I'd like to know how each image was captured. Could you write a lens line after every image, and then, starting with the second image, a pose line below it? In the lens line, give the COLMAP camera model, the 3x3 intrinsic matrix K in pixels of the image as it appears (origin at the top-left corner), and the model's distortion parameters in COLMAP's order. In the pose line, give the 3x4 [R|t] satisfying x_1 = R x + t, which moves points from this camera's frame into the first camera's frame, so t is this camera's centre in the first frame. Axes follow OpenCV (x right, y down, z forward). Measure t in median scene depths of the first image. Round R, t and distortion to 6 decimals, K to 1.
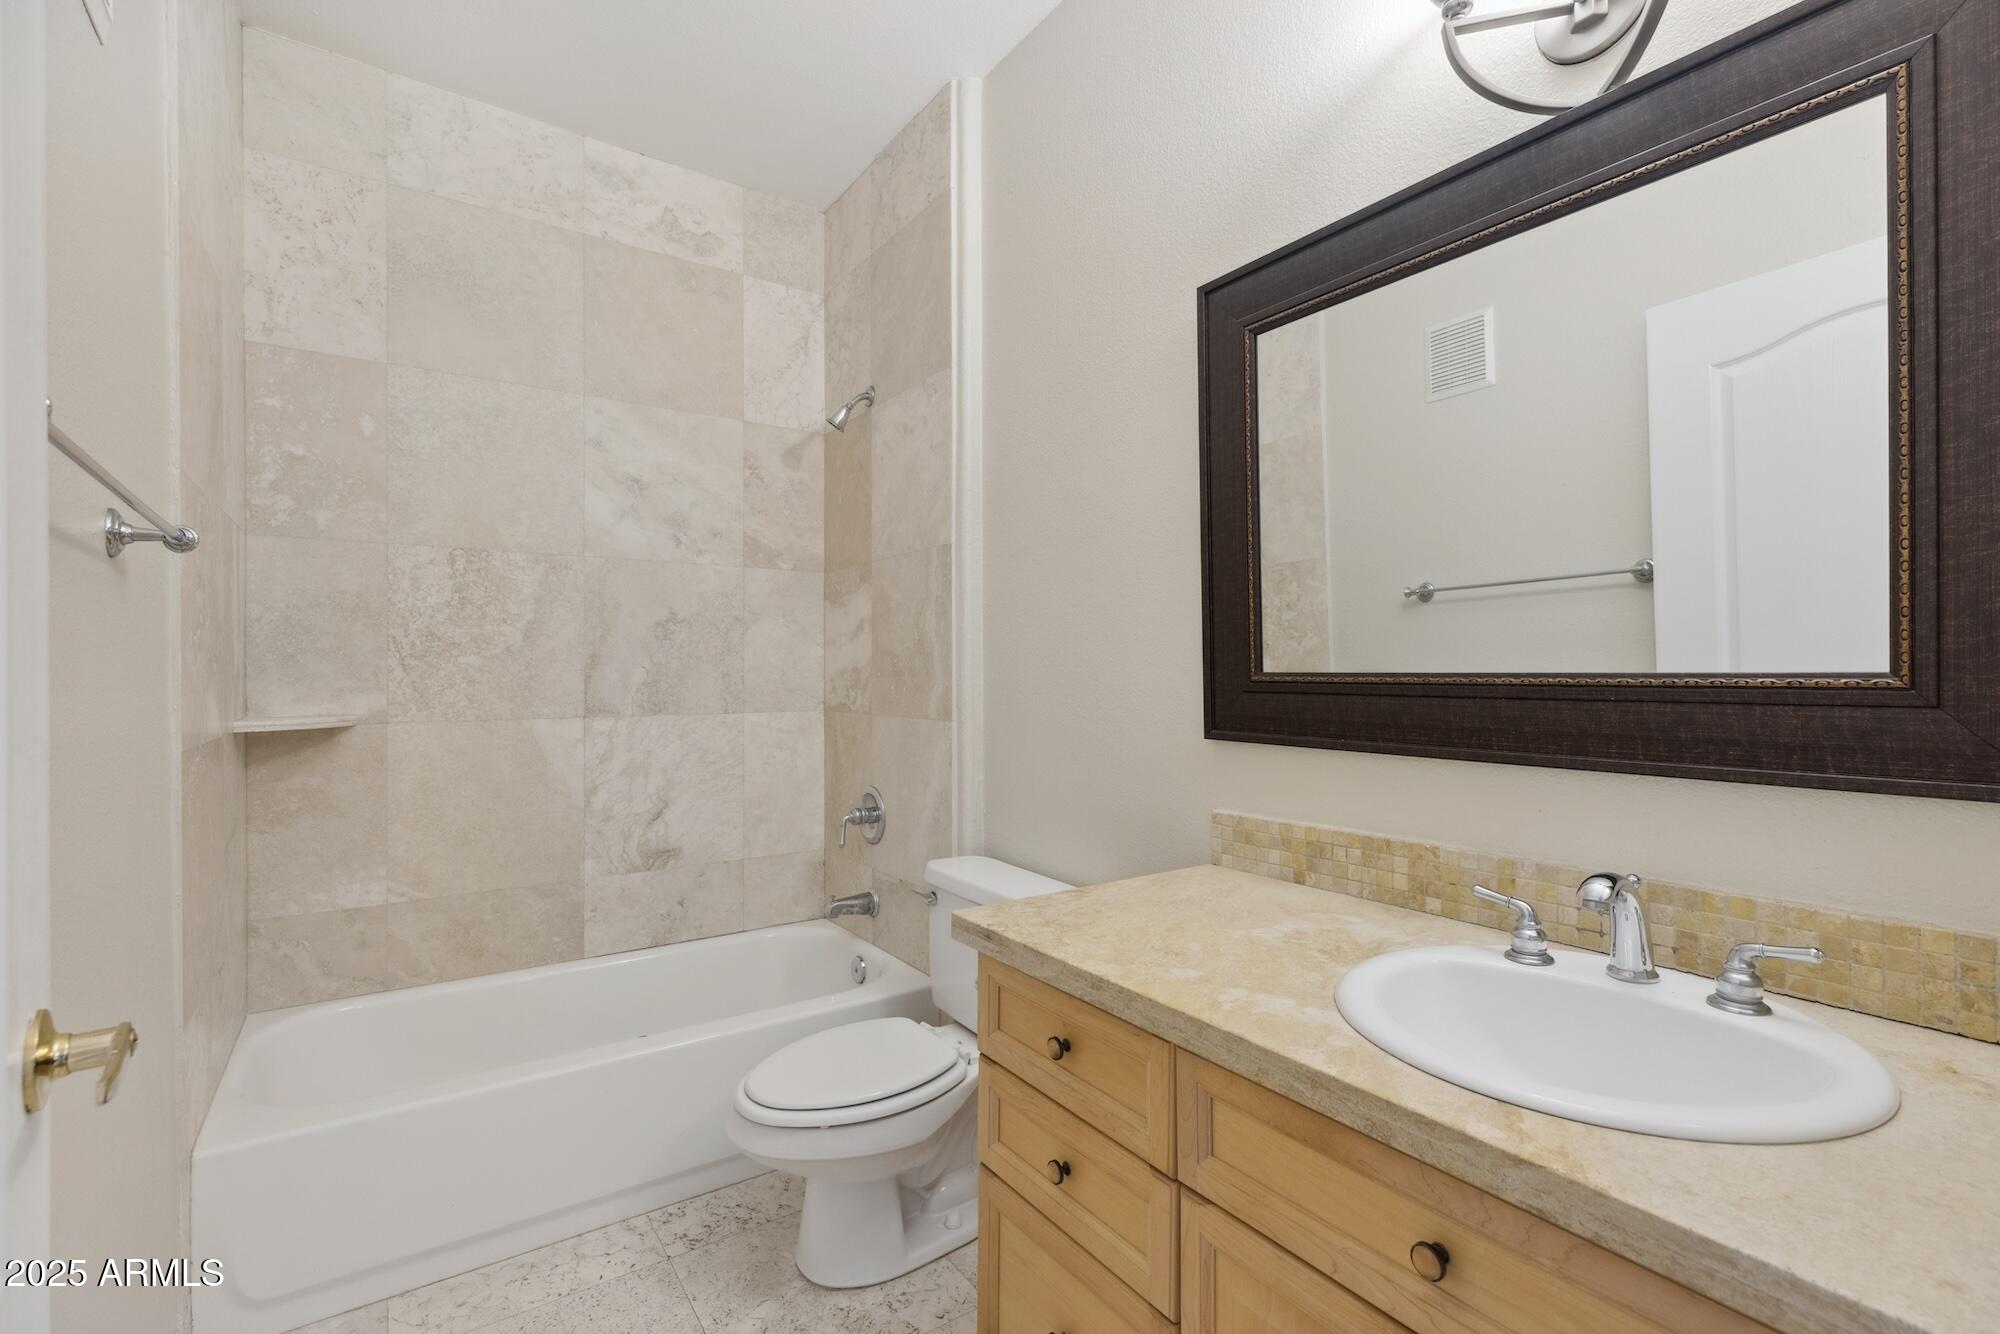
lens RADIAL K [[910.6, 0, 995.7], [0, 910.6, 668.1], [0, 0, 1]] dist [0.008394, -0.000720]
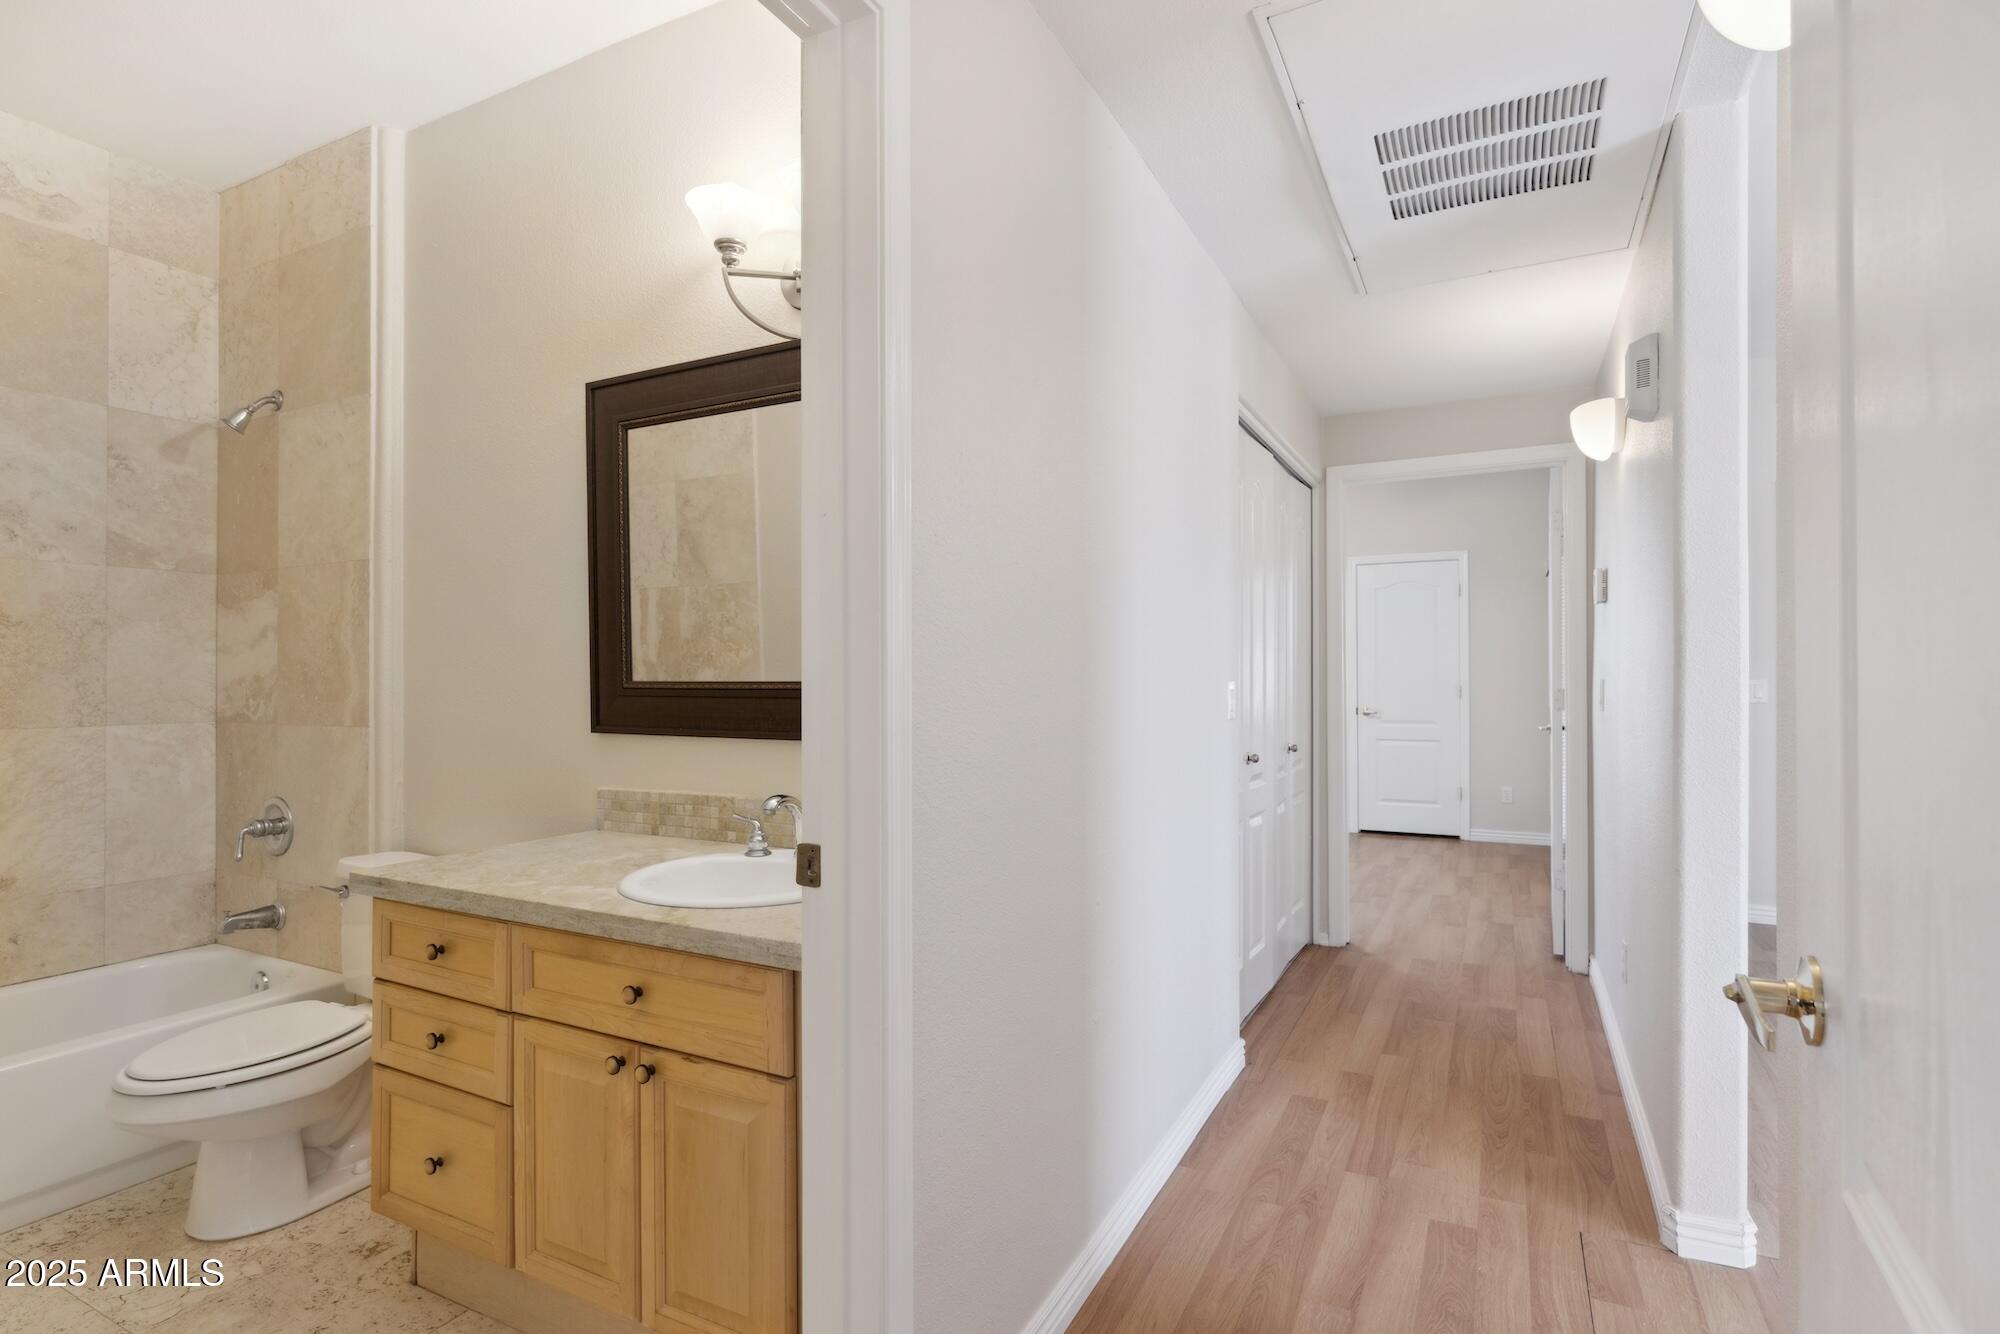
lens RADIAL K [[948.3, 0, 969.6], [0, 948.3, 670.0], [0, 0, 1]] dist [-0.001776, 0.000727]
pose [[0.881769, 0.004016, 0.471665, 0.061429], [-0.001393, 0.999982, -0.005910, -0.003452], [-0.471680, 0.004555, 0.881758, -0.387294]]
